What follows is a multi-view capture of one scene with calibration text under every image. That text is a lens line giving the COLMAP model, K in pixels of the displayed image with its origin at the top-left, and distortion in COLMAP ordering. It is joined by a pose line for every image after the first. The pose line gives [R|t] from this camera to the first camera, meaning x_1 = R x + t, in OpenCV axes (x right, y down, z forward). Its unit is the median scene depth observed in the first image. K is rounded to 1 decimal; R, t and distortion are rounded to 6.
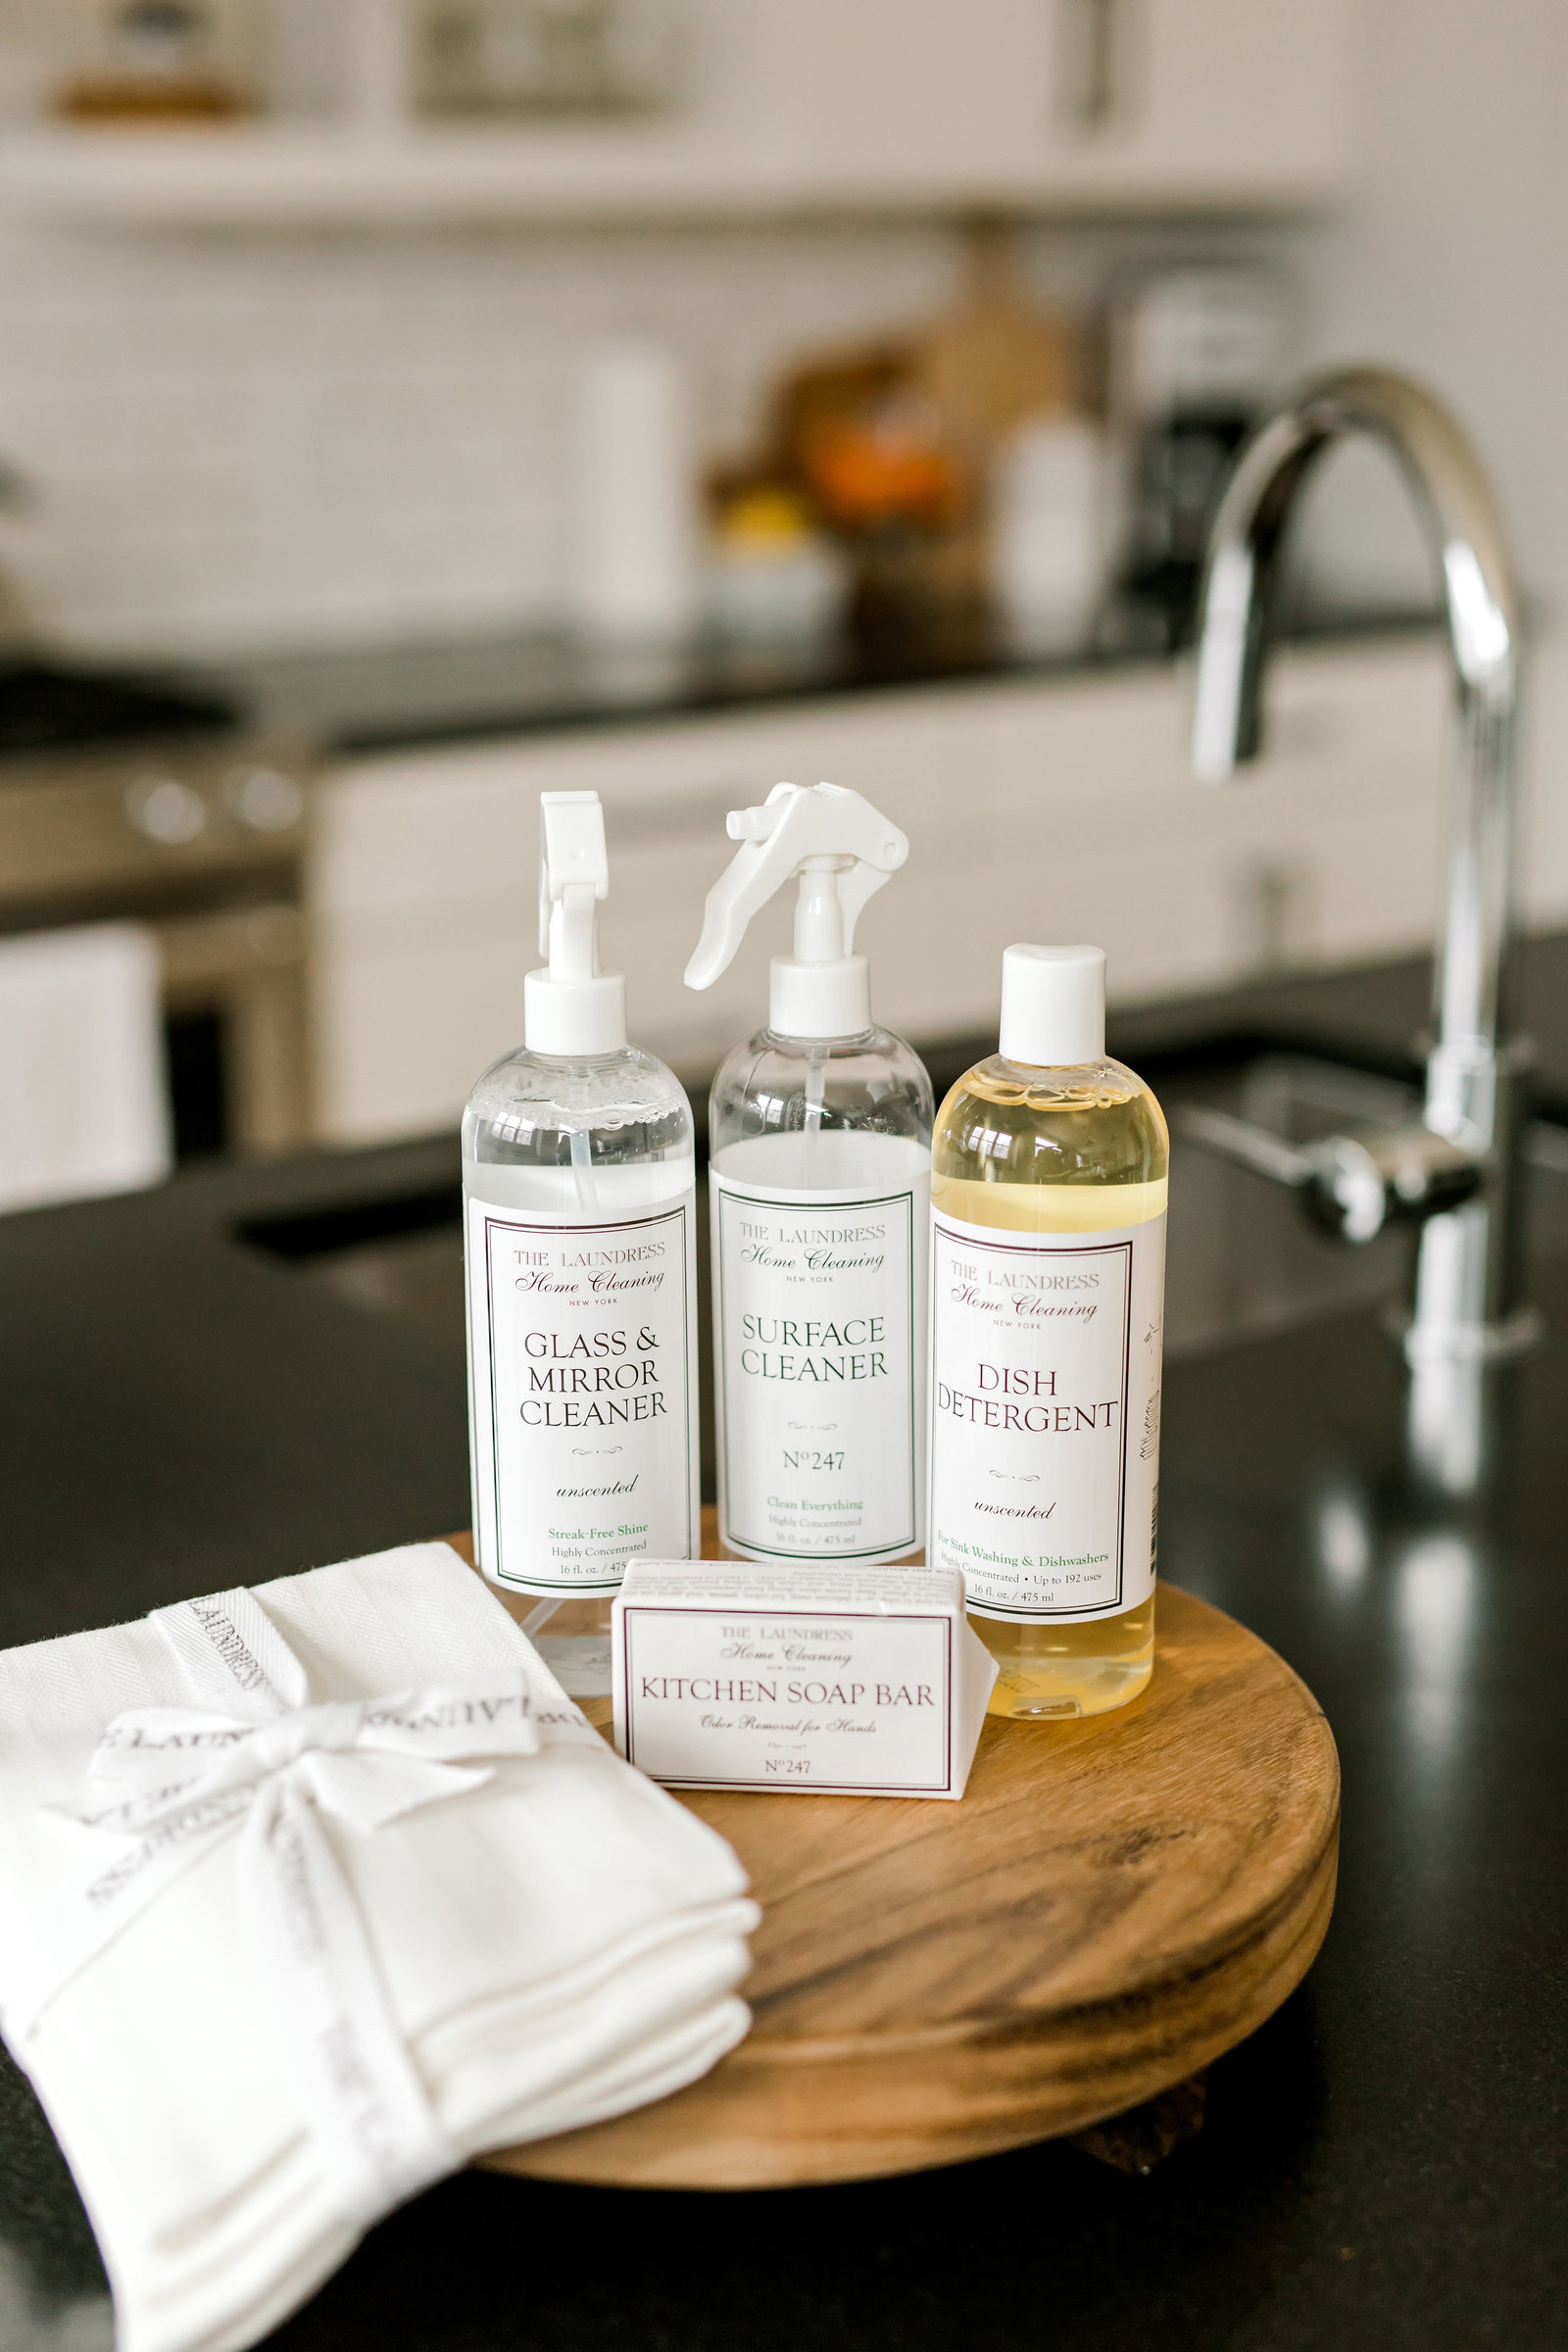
lens RADIAL K [[3486.1, 0, 784.0], [0, 3486.1, 1176.0], [0, 0, 1]] dist [-0.008420, 0.079858]
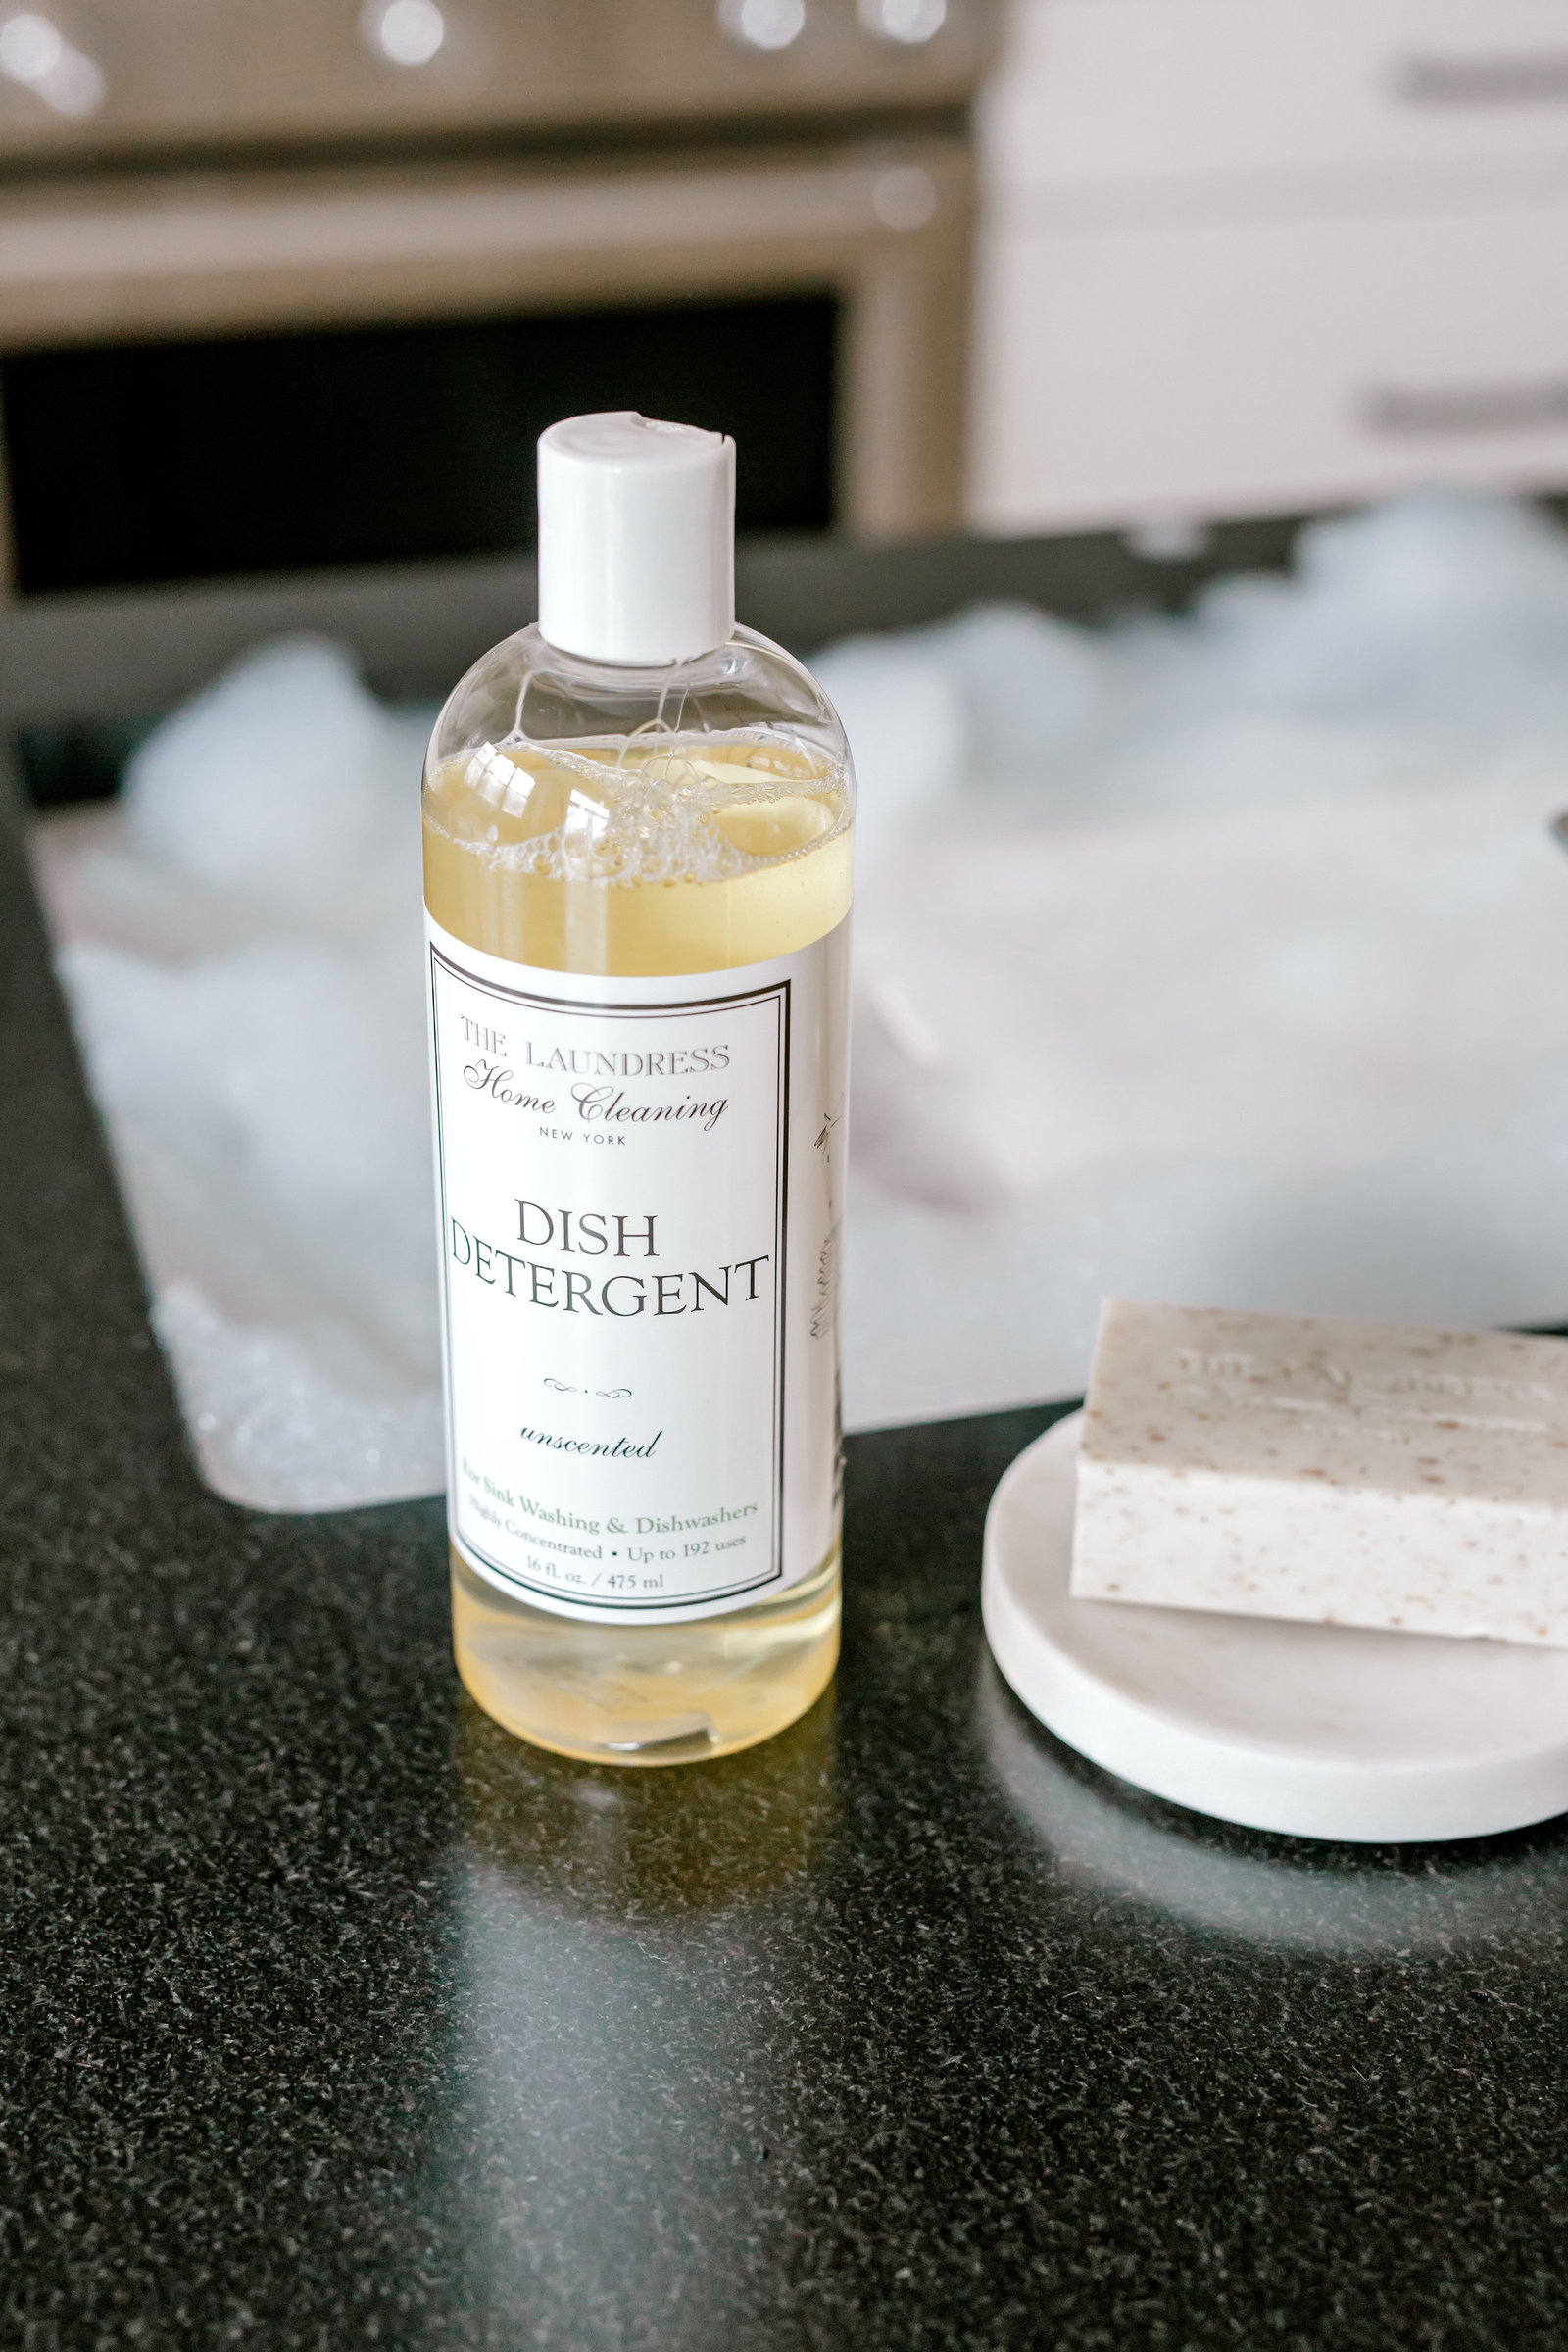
lens RADIAL K [[3486.1, 0, 784.0], [0, 3486.1, 1176.0], [0, 0, 1]] dist [-0.008420, 0.079858]
pose [[0.996063, -0.032444, 0.082499, 0.052672], [0.014502, 0.977722, 0.209404, -0.064886], [-0.087455, -0.207383, 0.974343, 0.459525]]
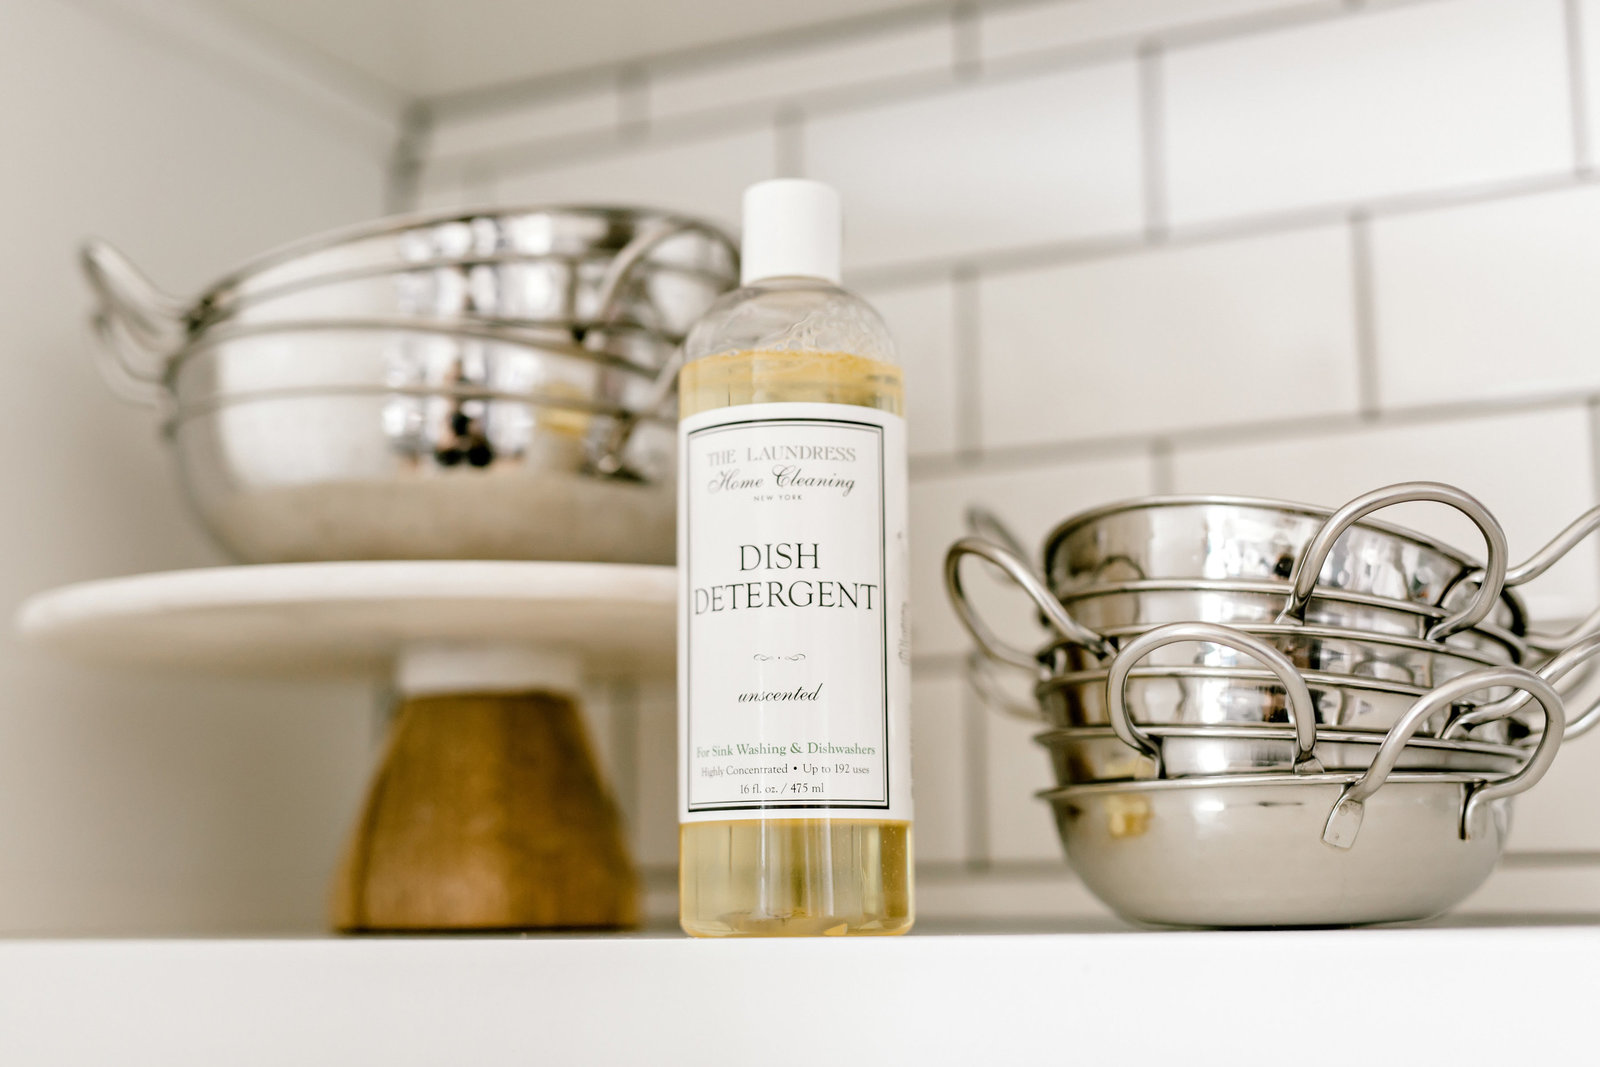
lens RADIAL K [[2371.5, 0, 799.4], [0, 2371.5, 508.5], [0, 0, 1]] dist [-0.008420, 0.079858]
pose [[0.980939, 0.024518, 0.192765, -0.058659], [0.062852, 0.898649, -0.434143, 0.340771], [-0.183872, 0.437983, 0.879978, 0.394116]]
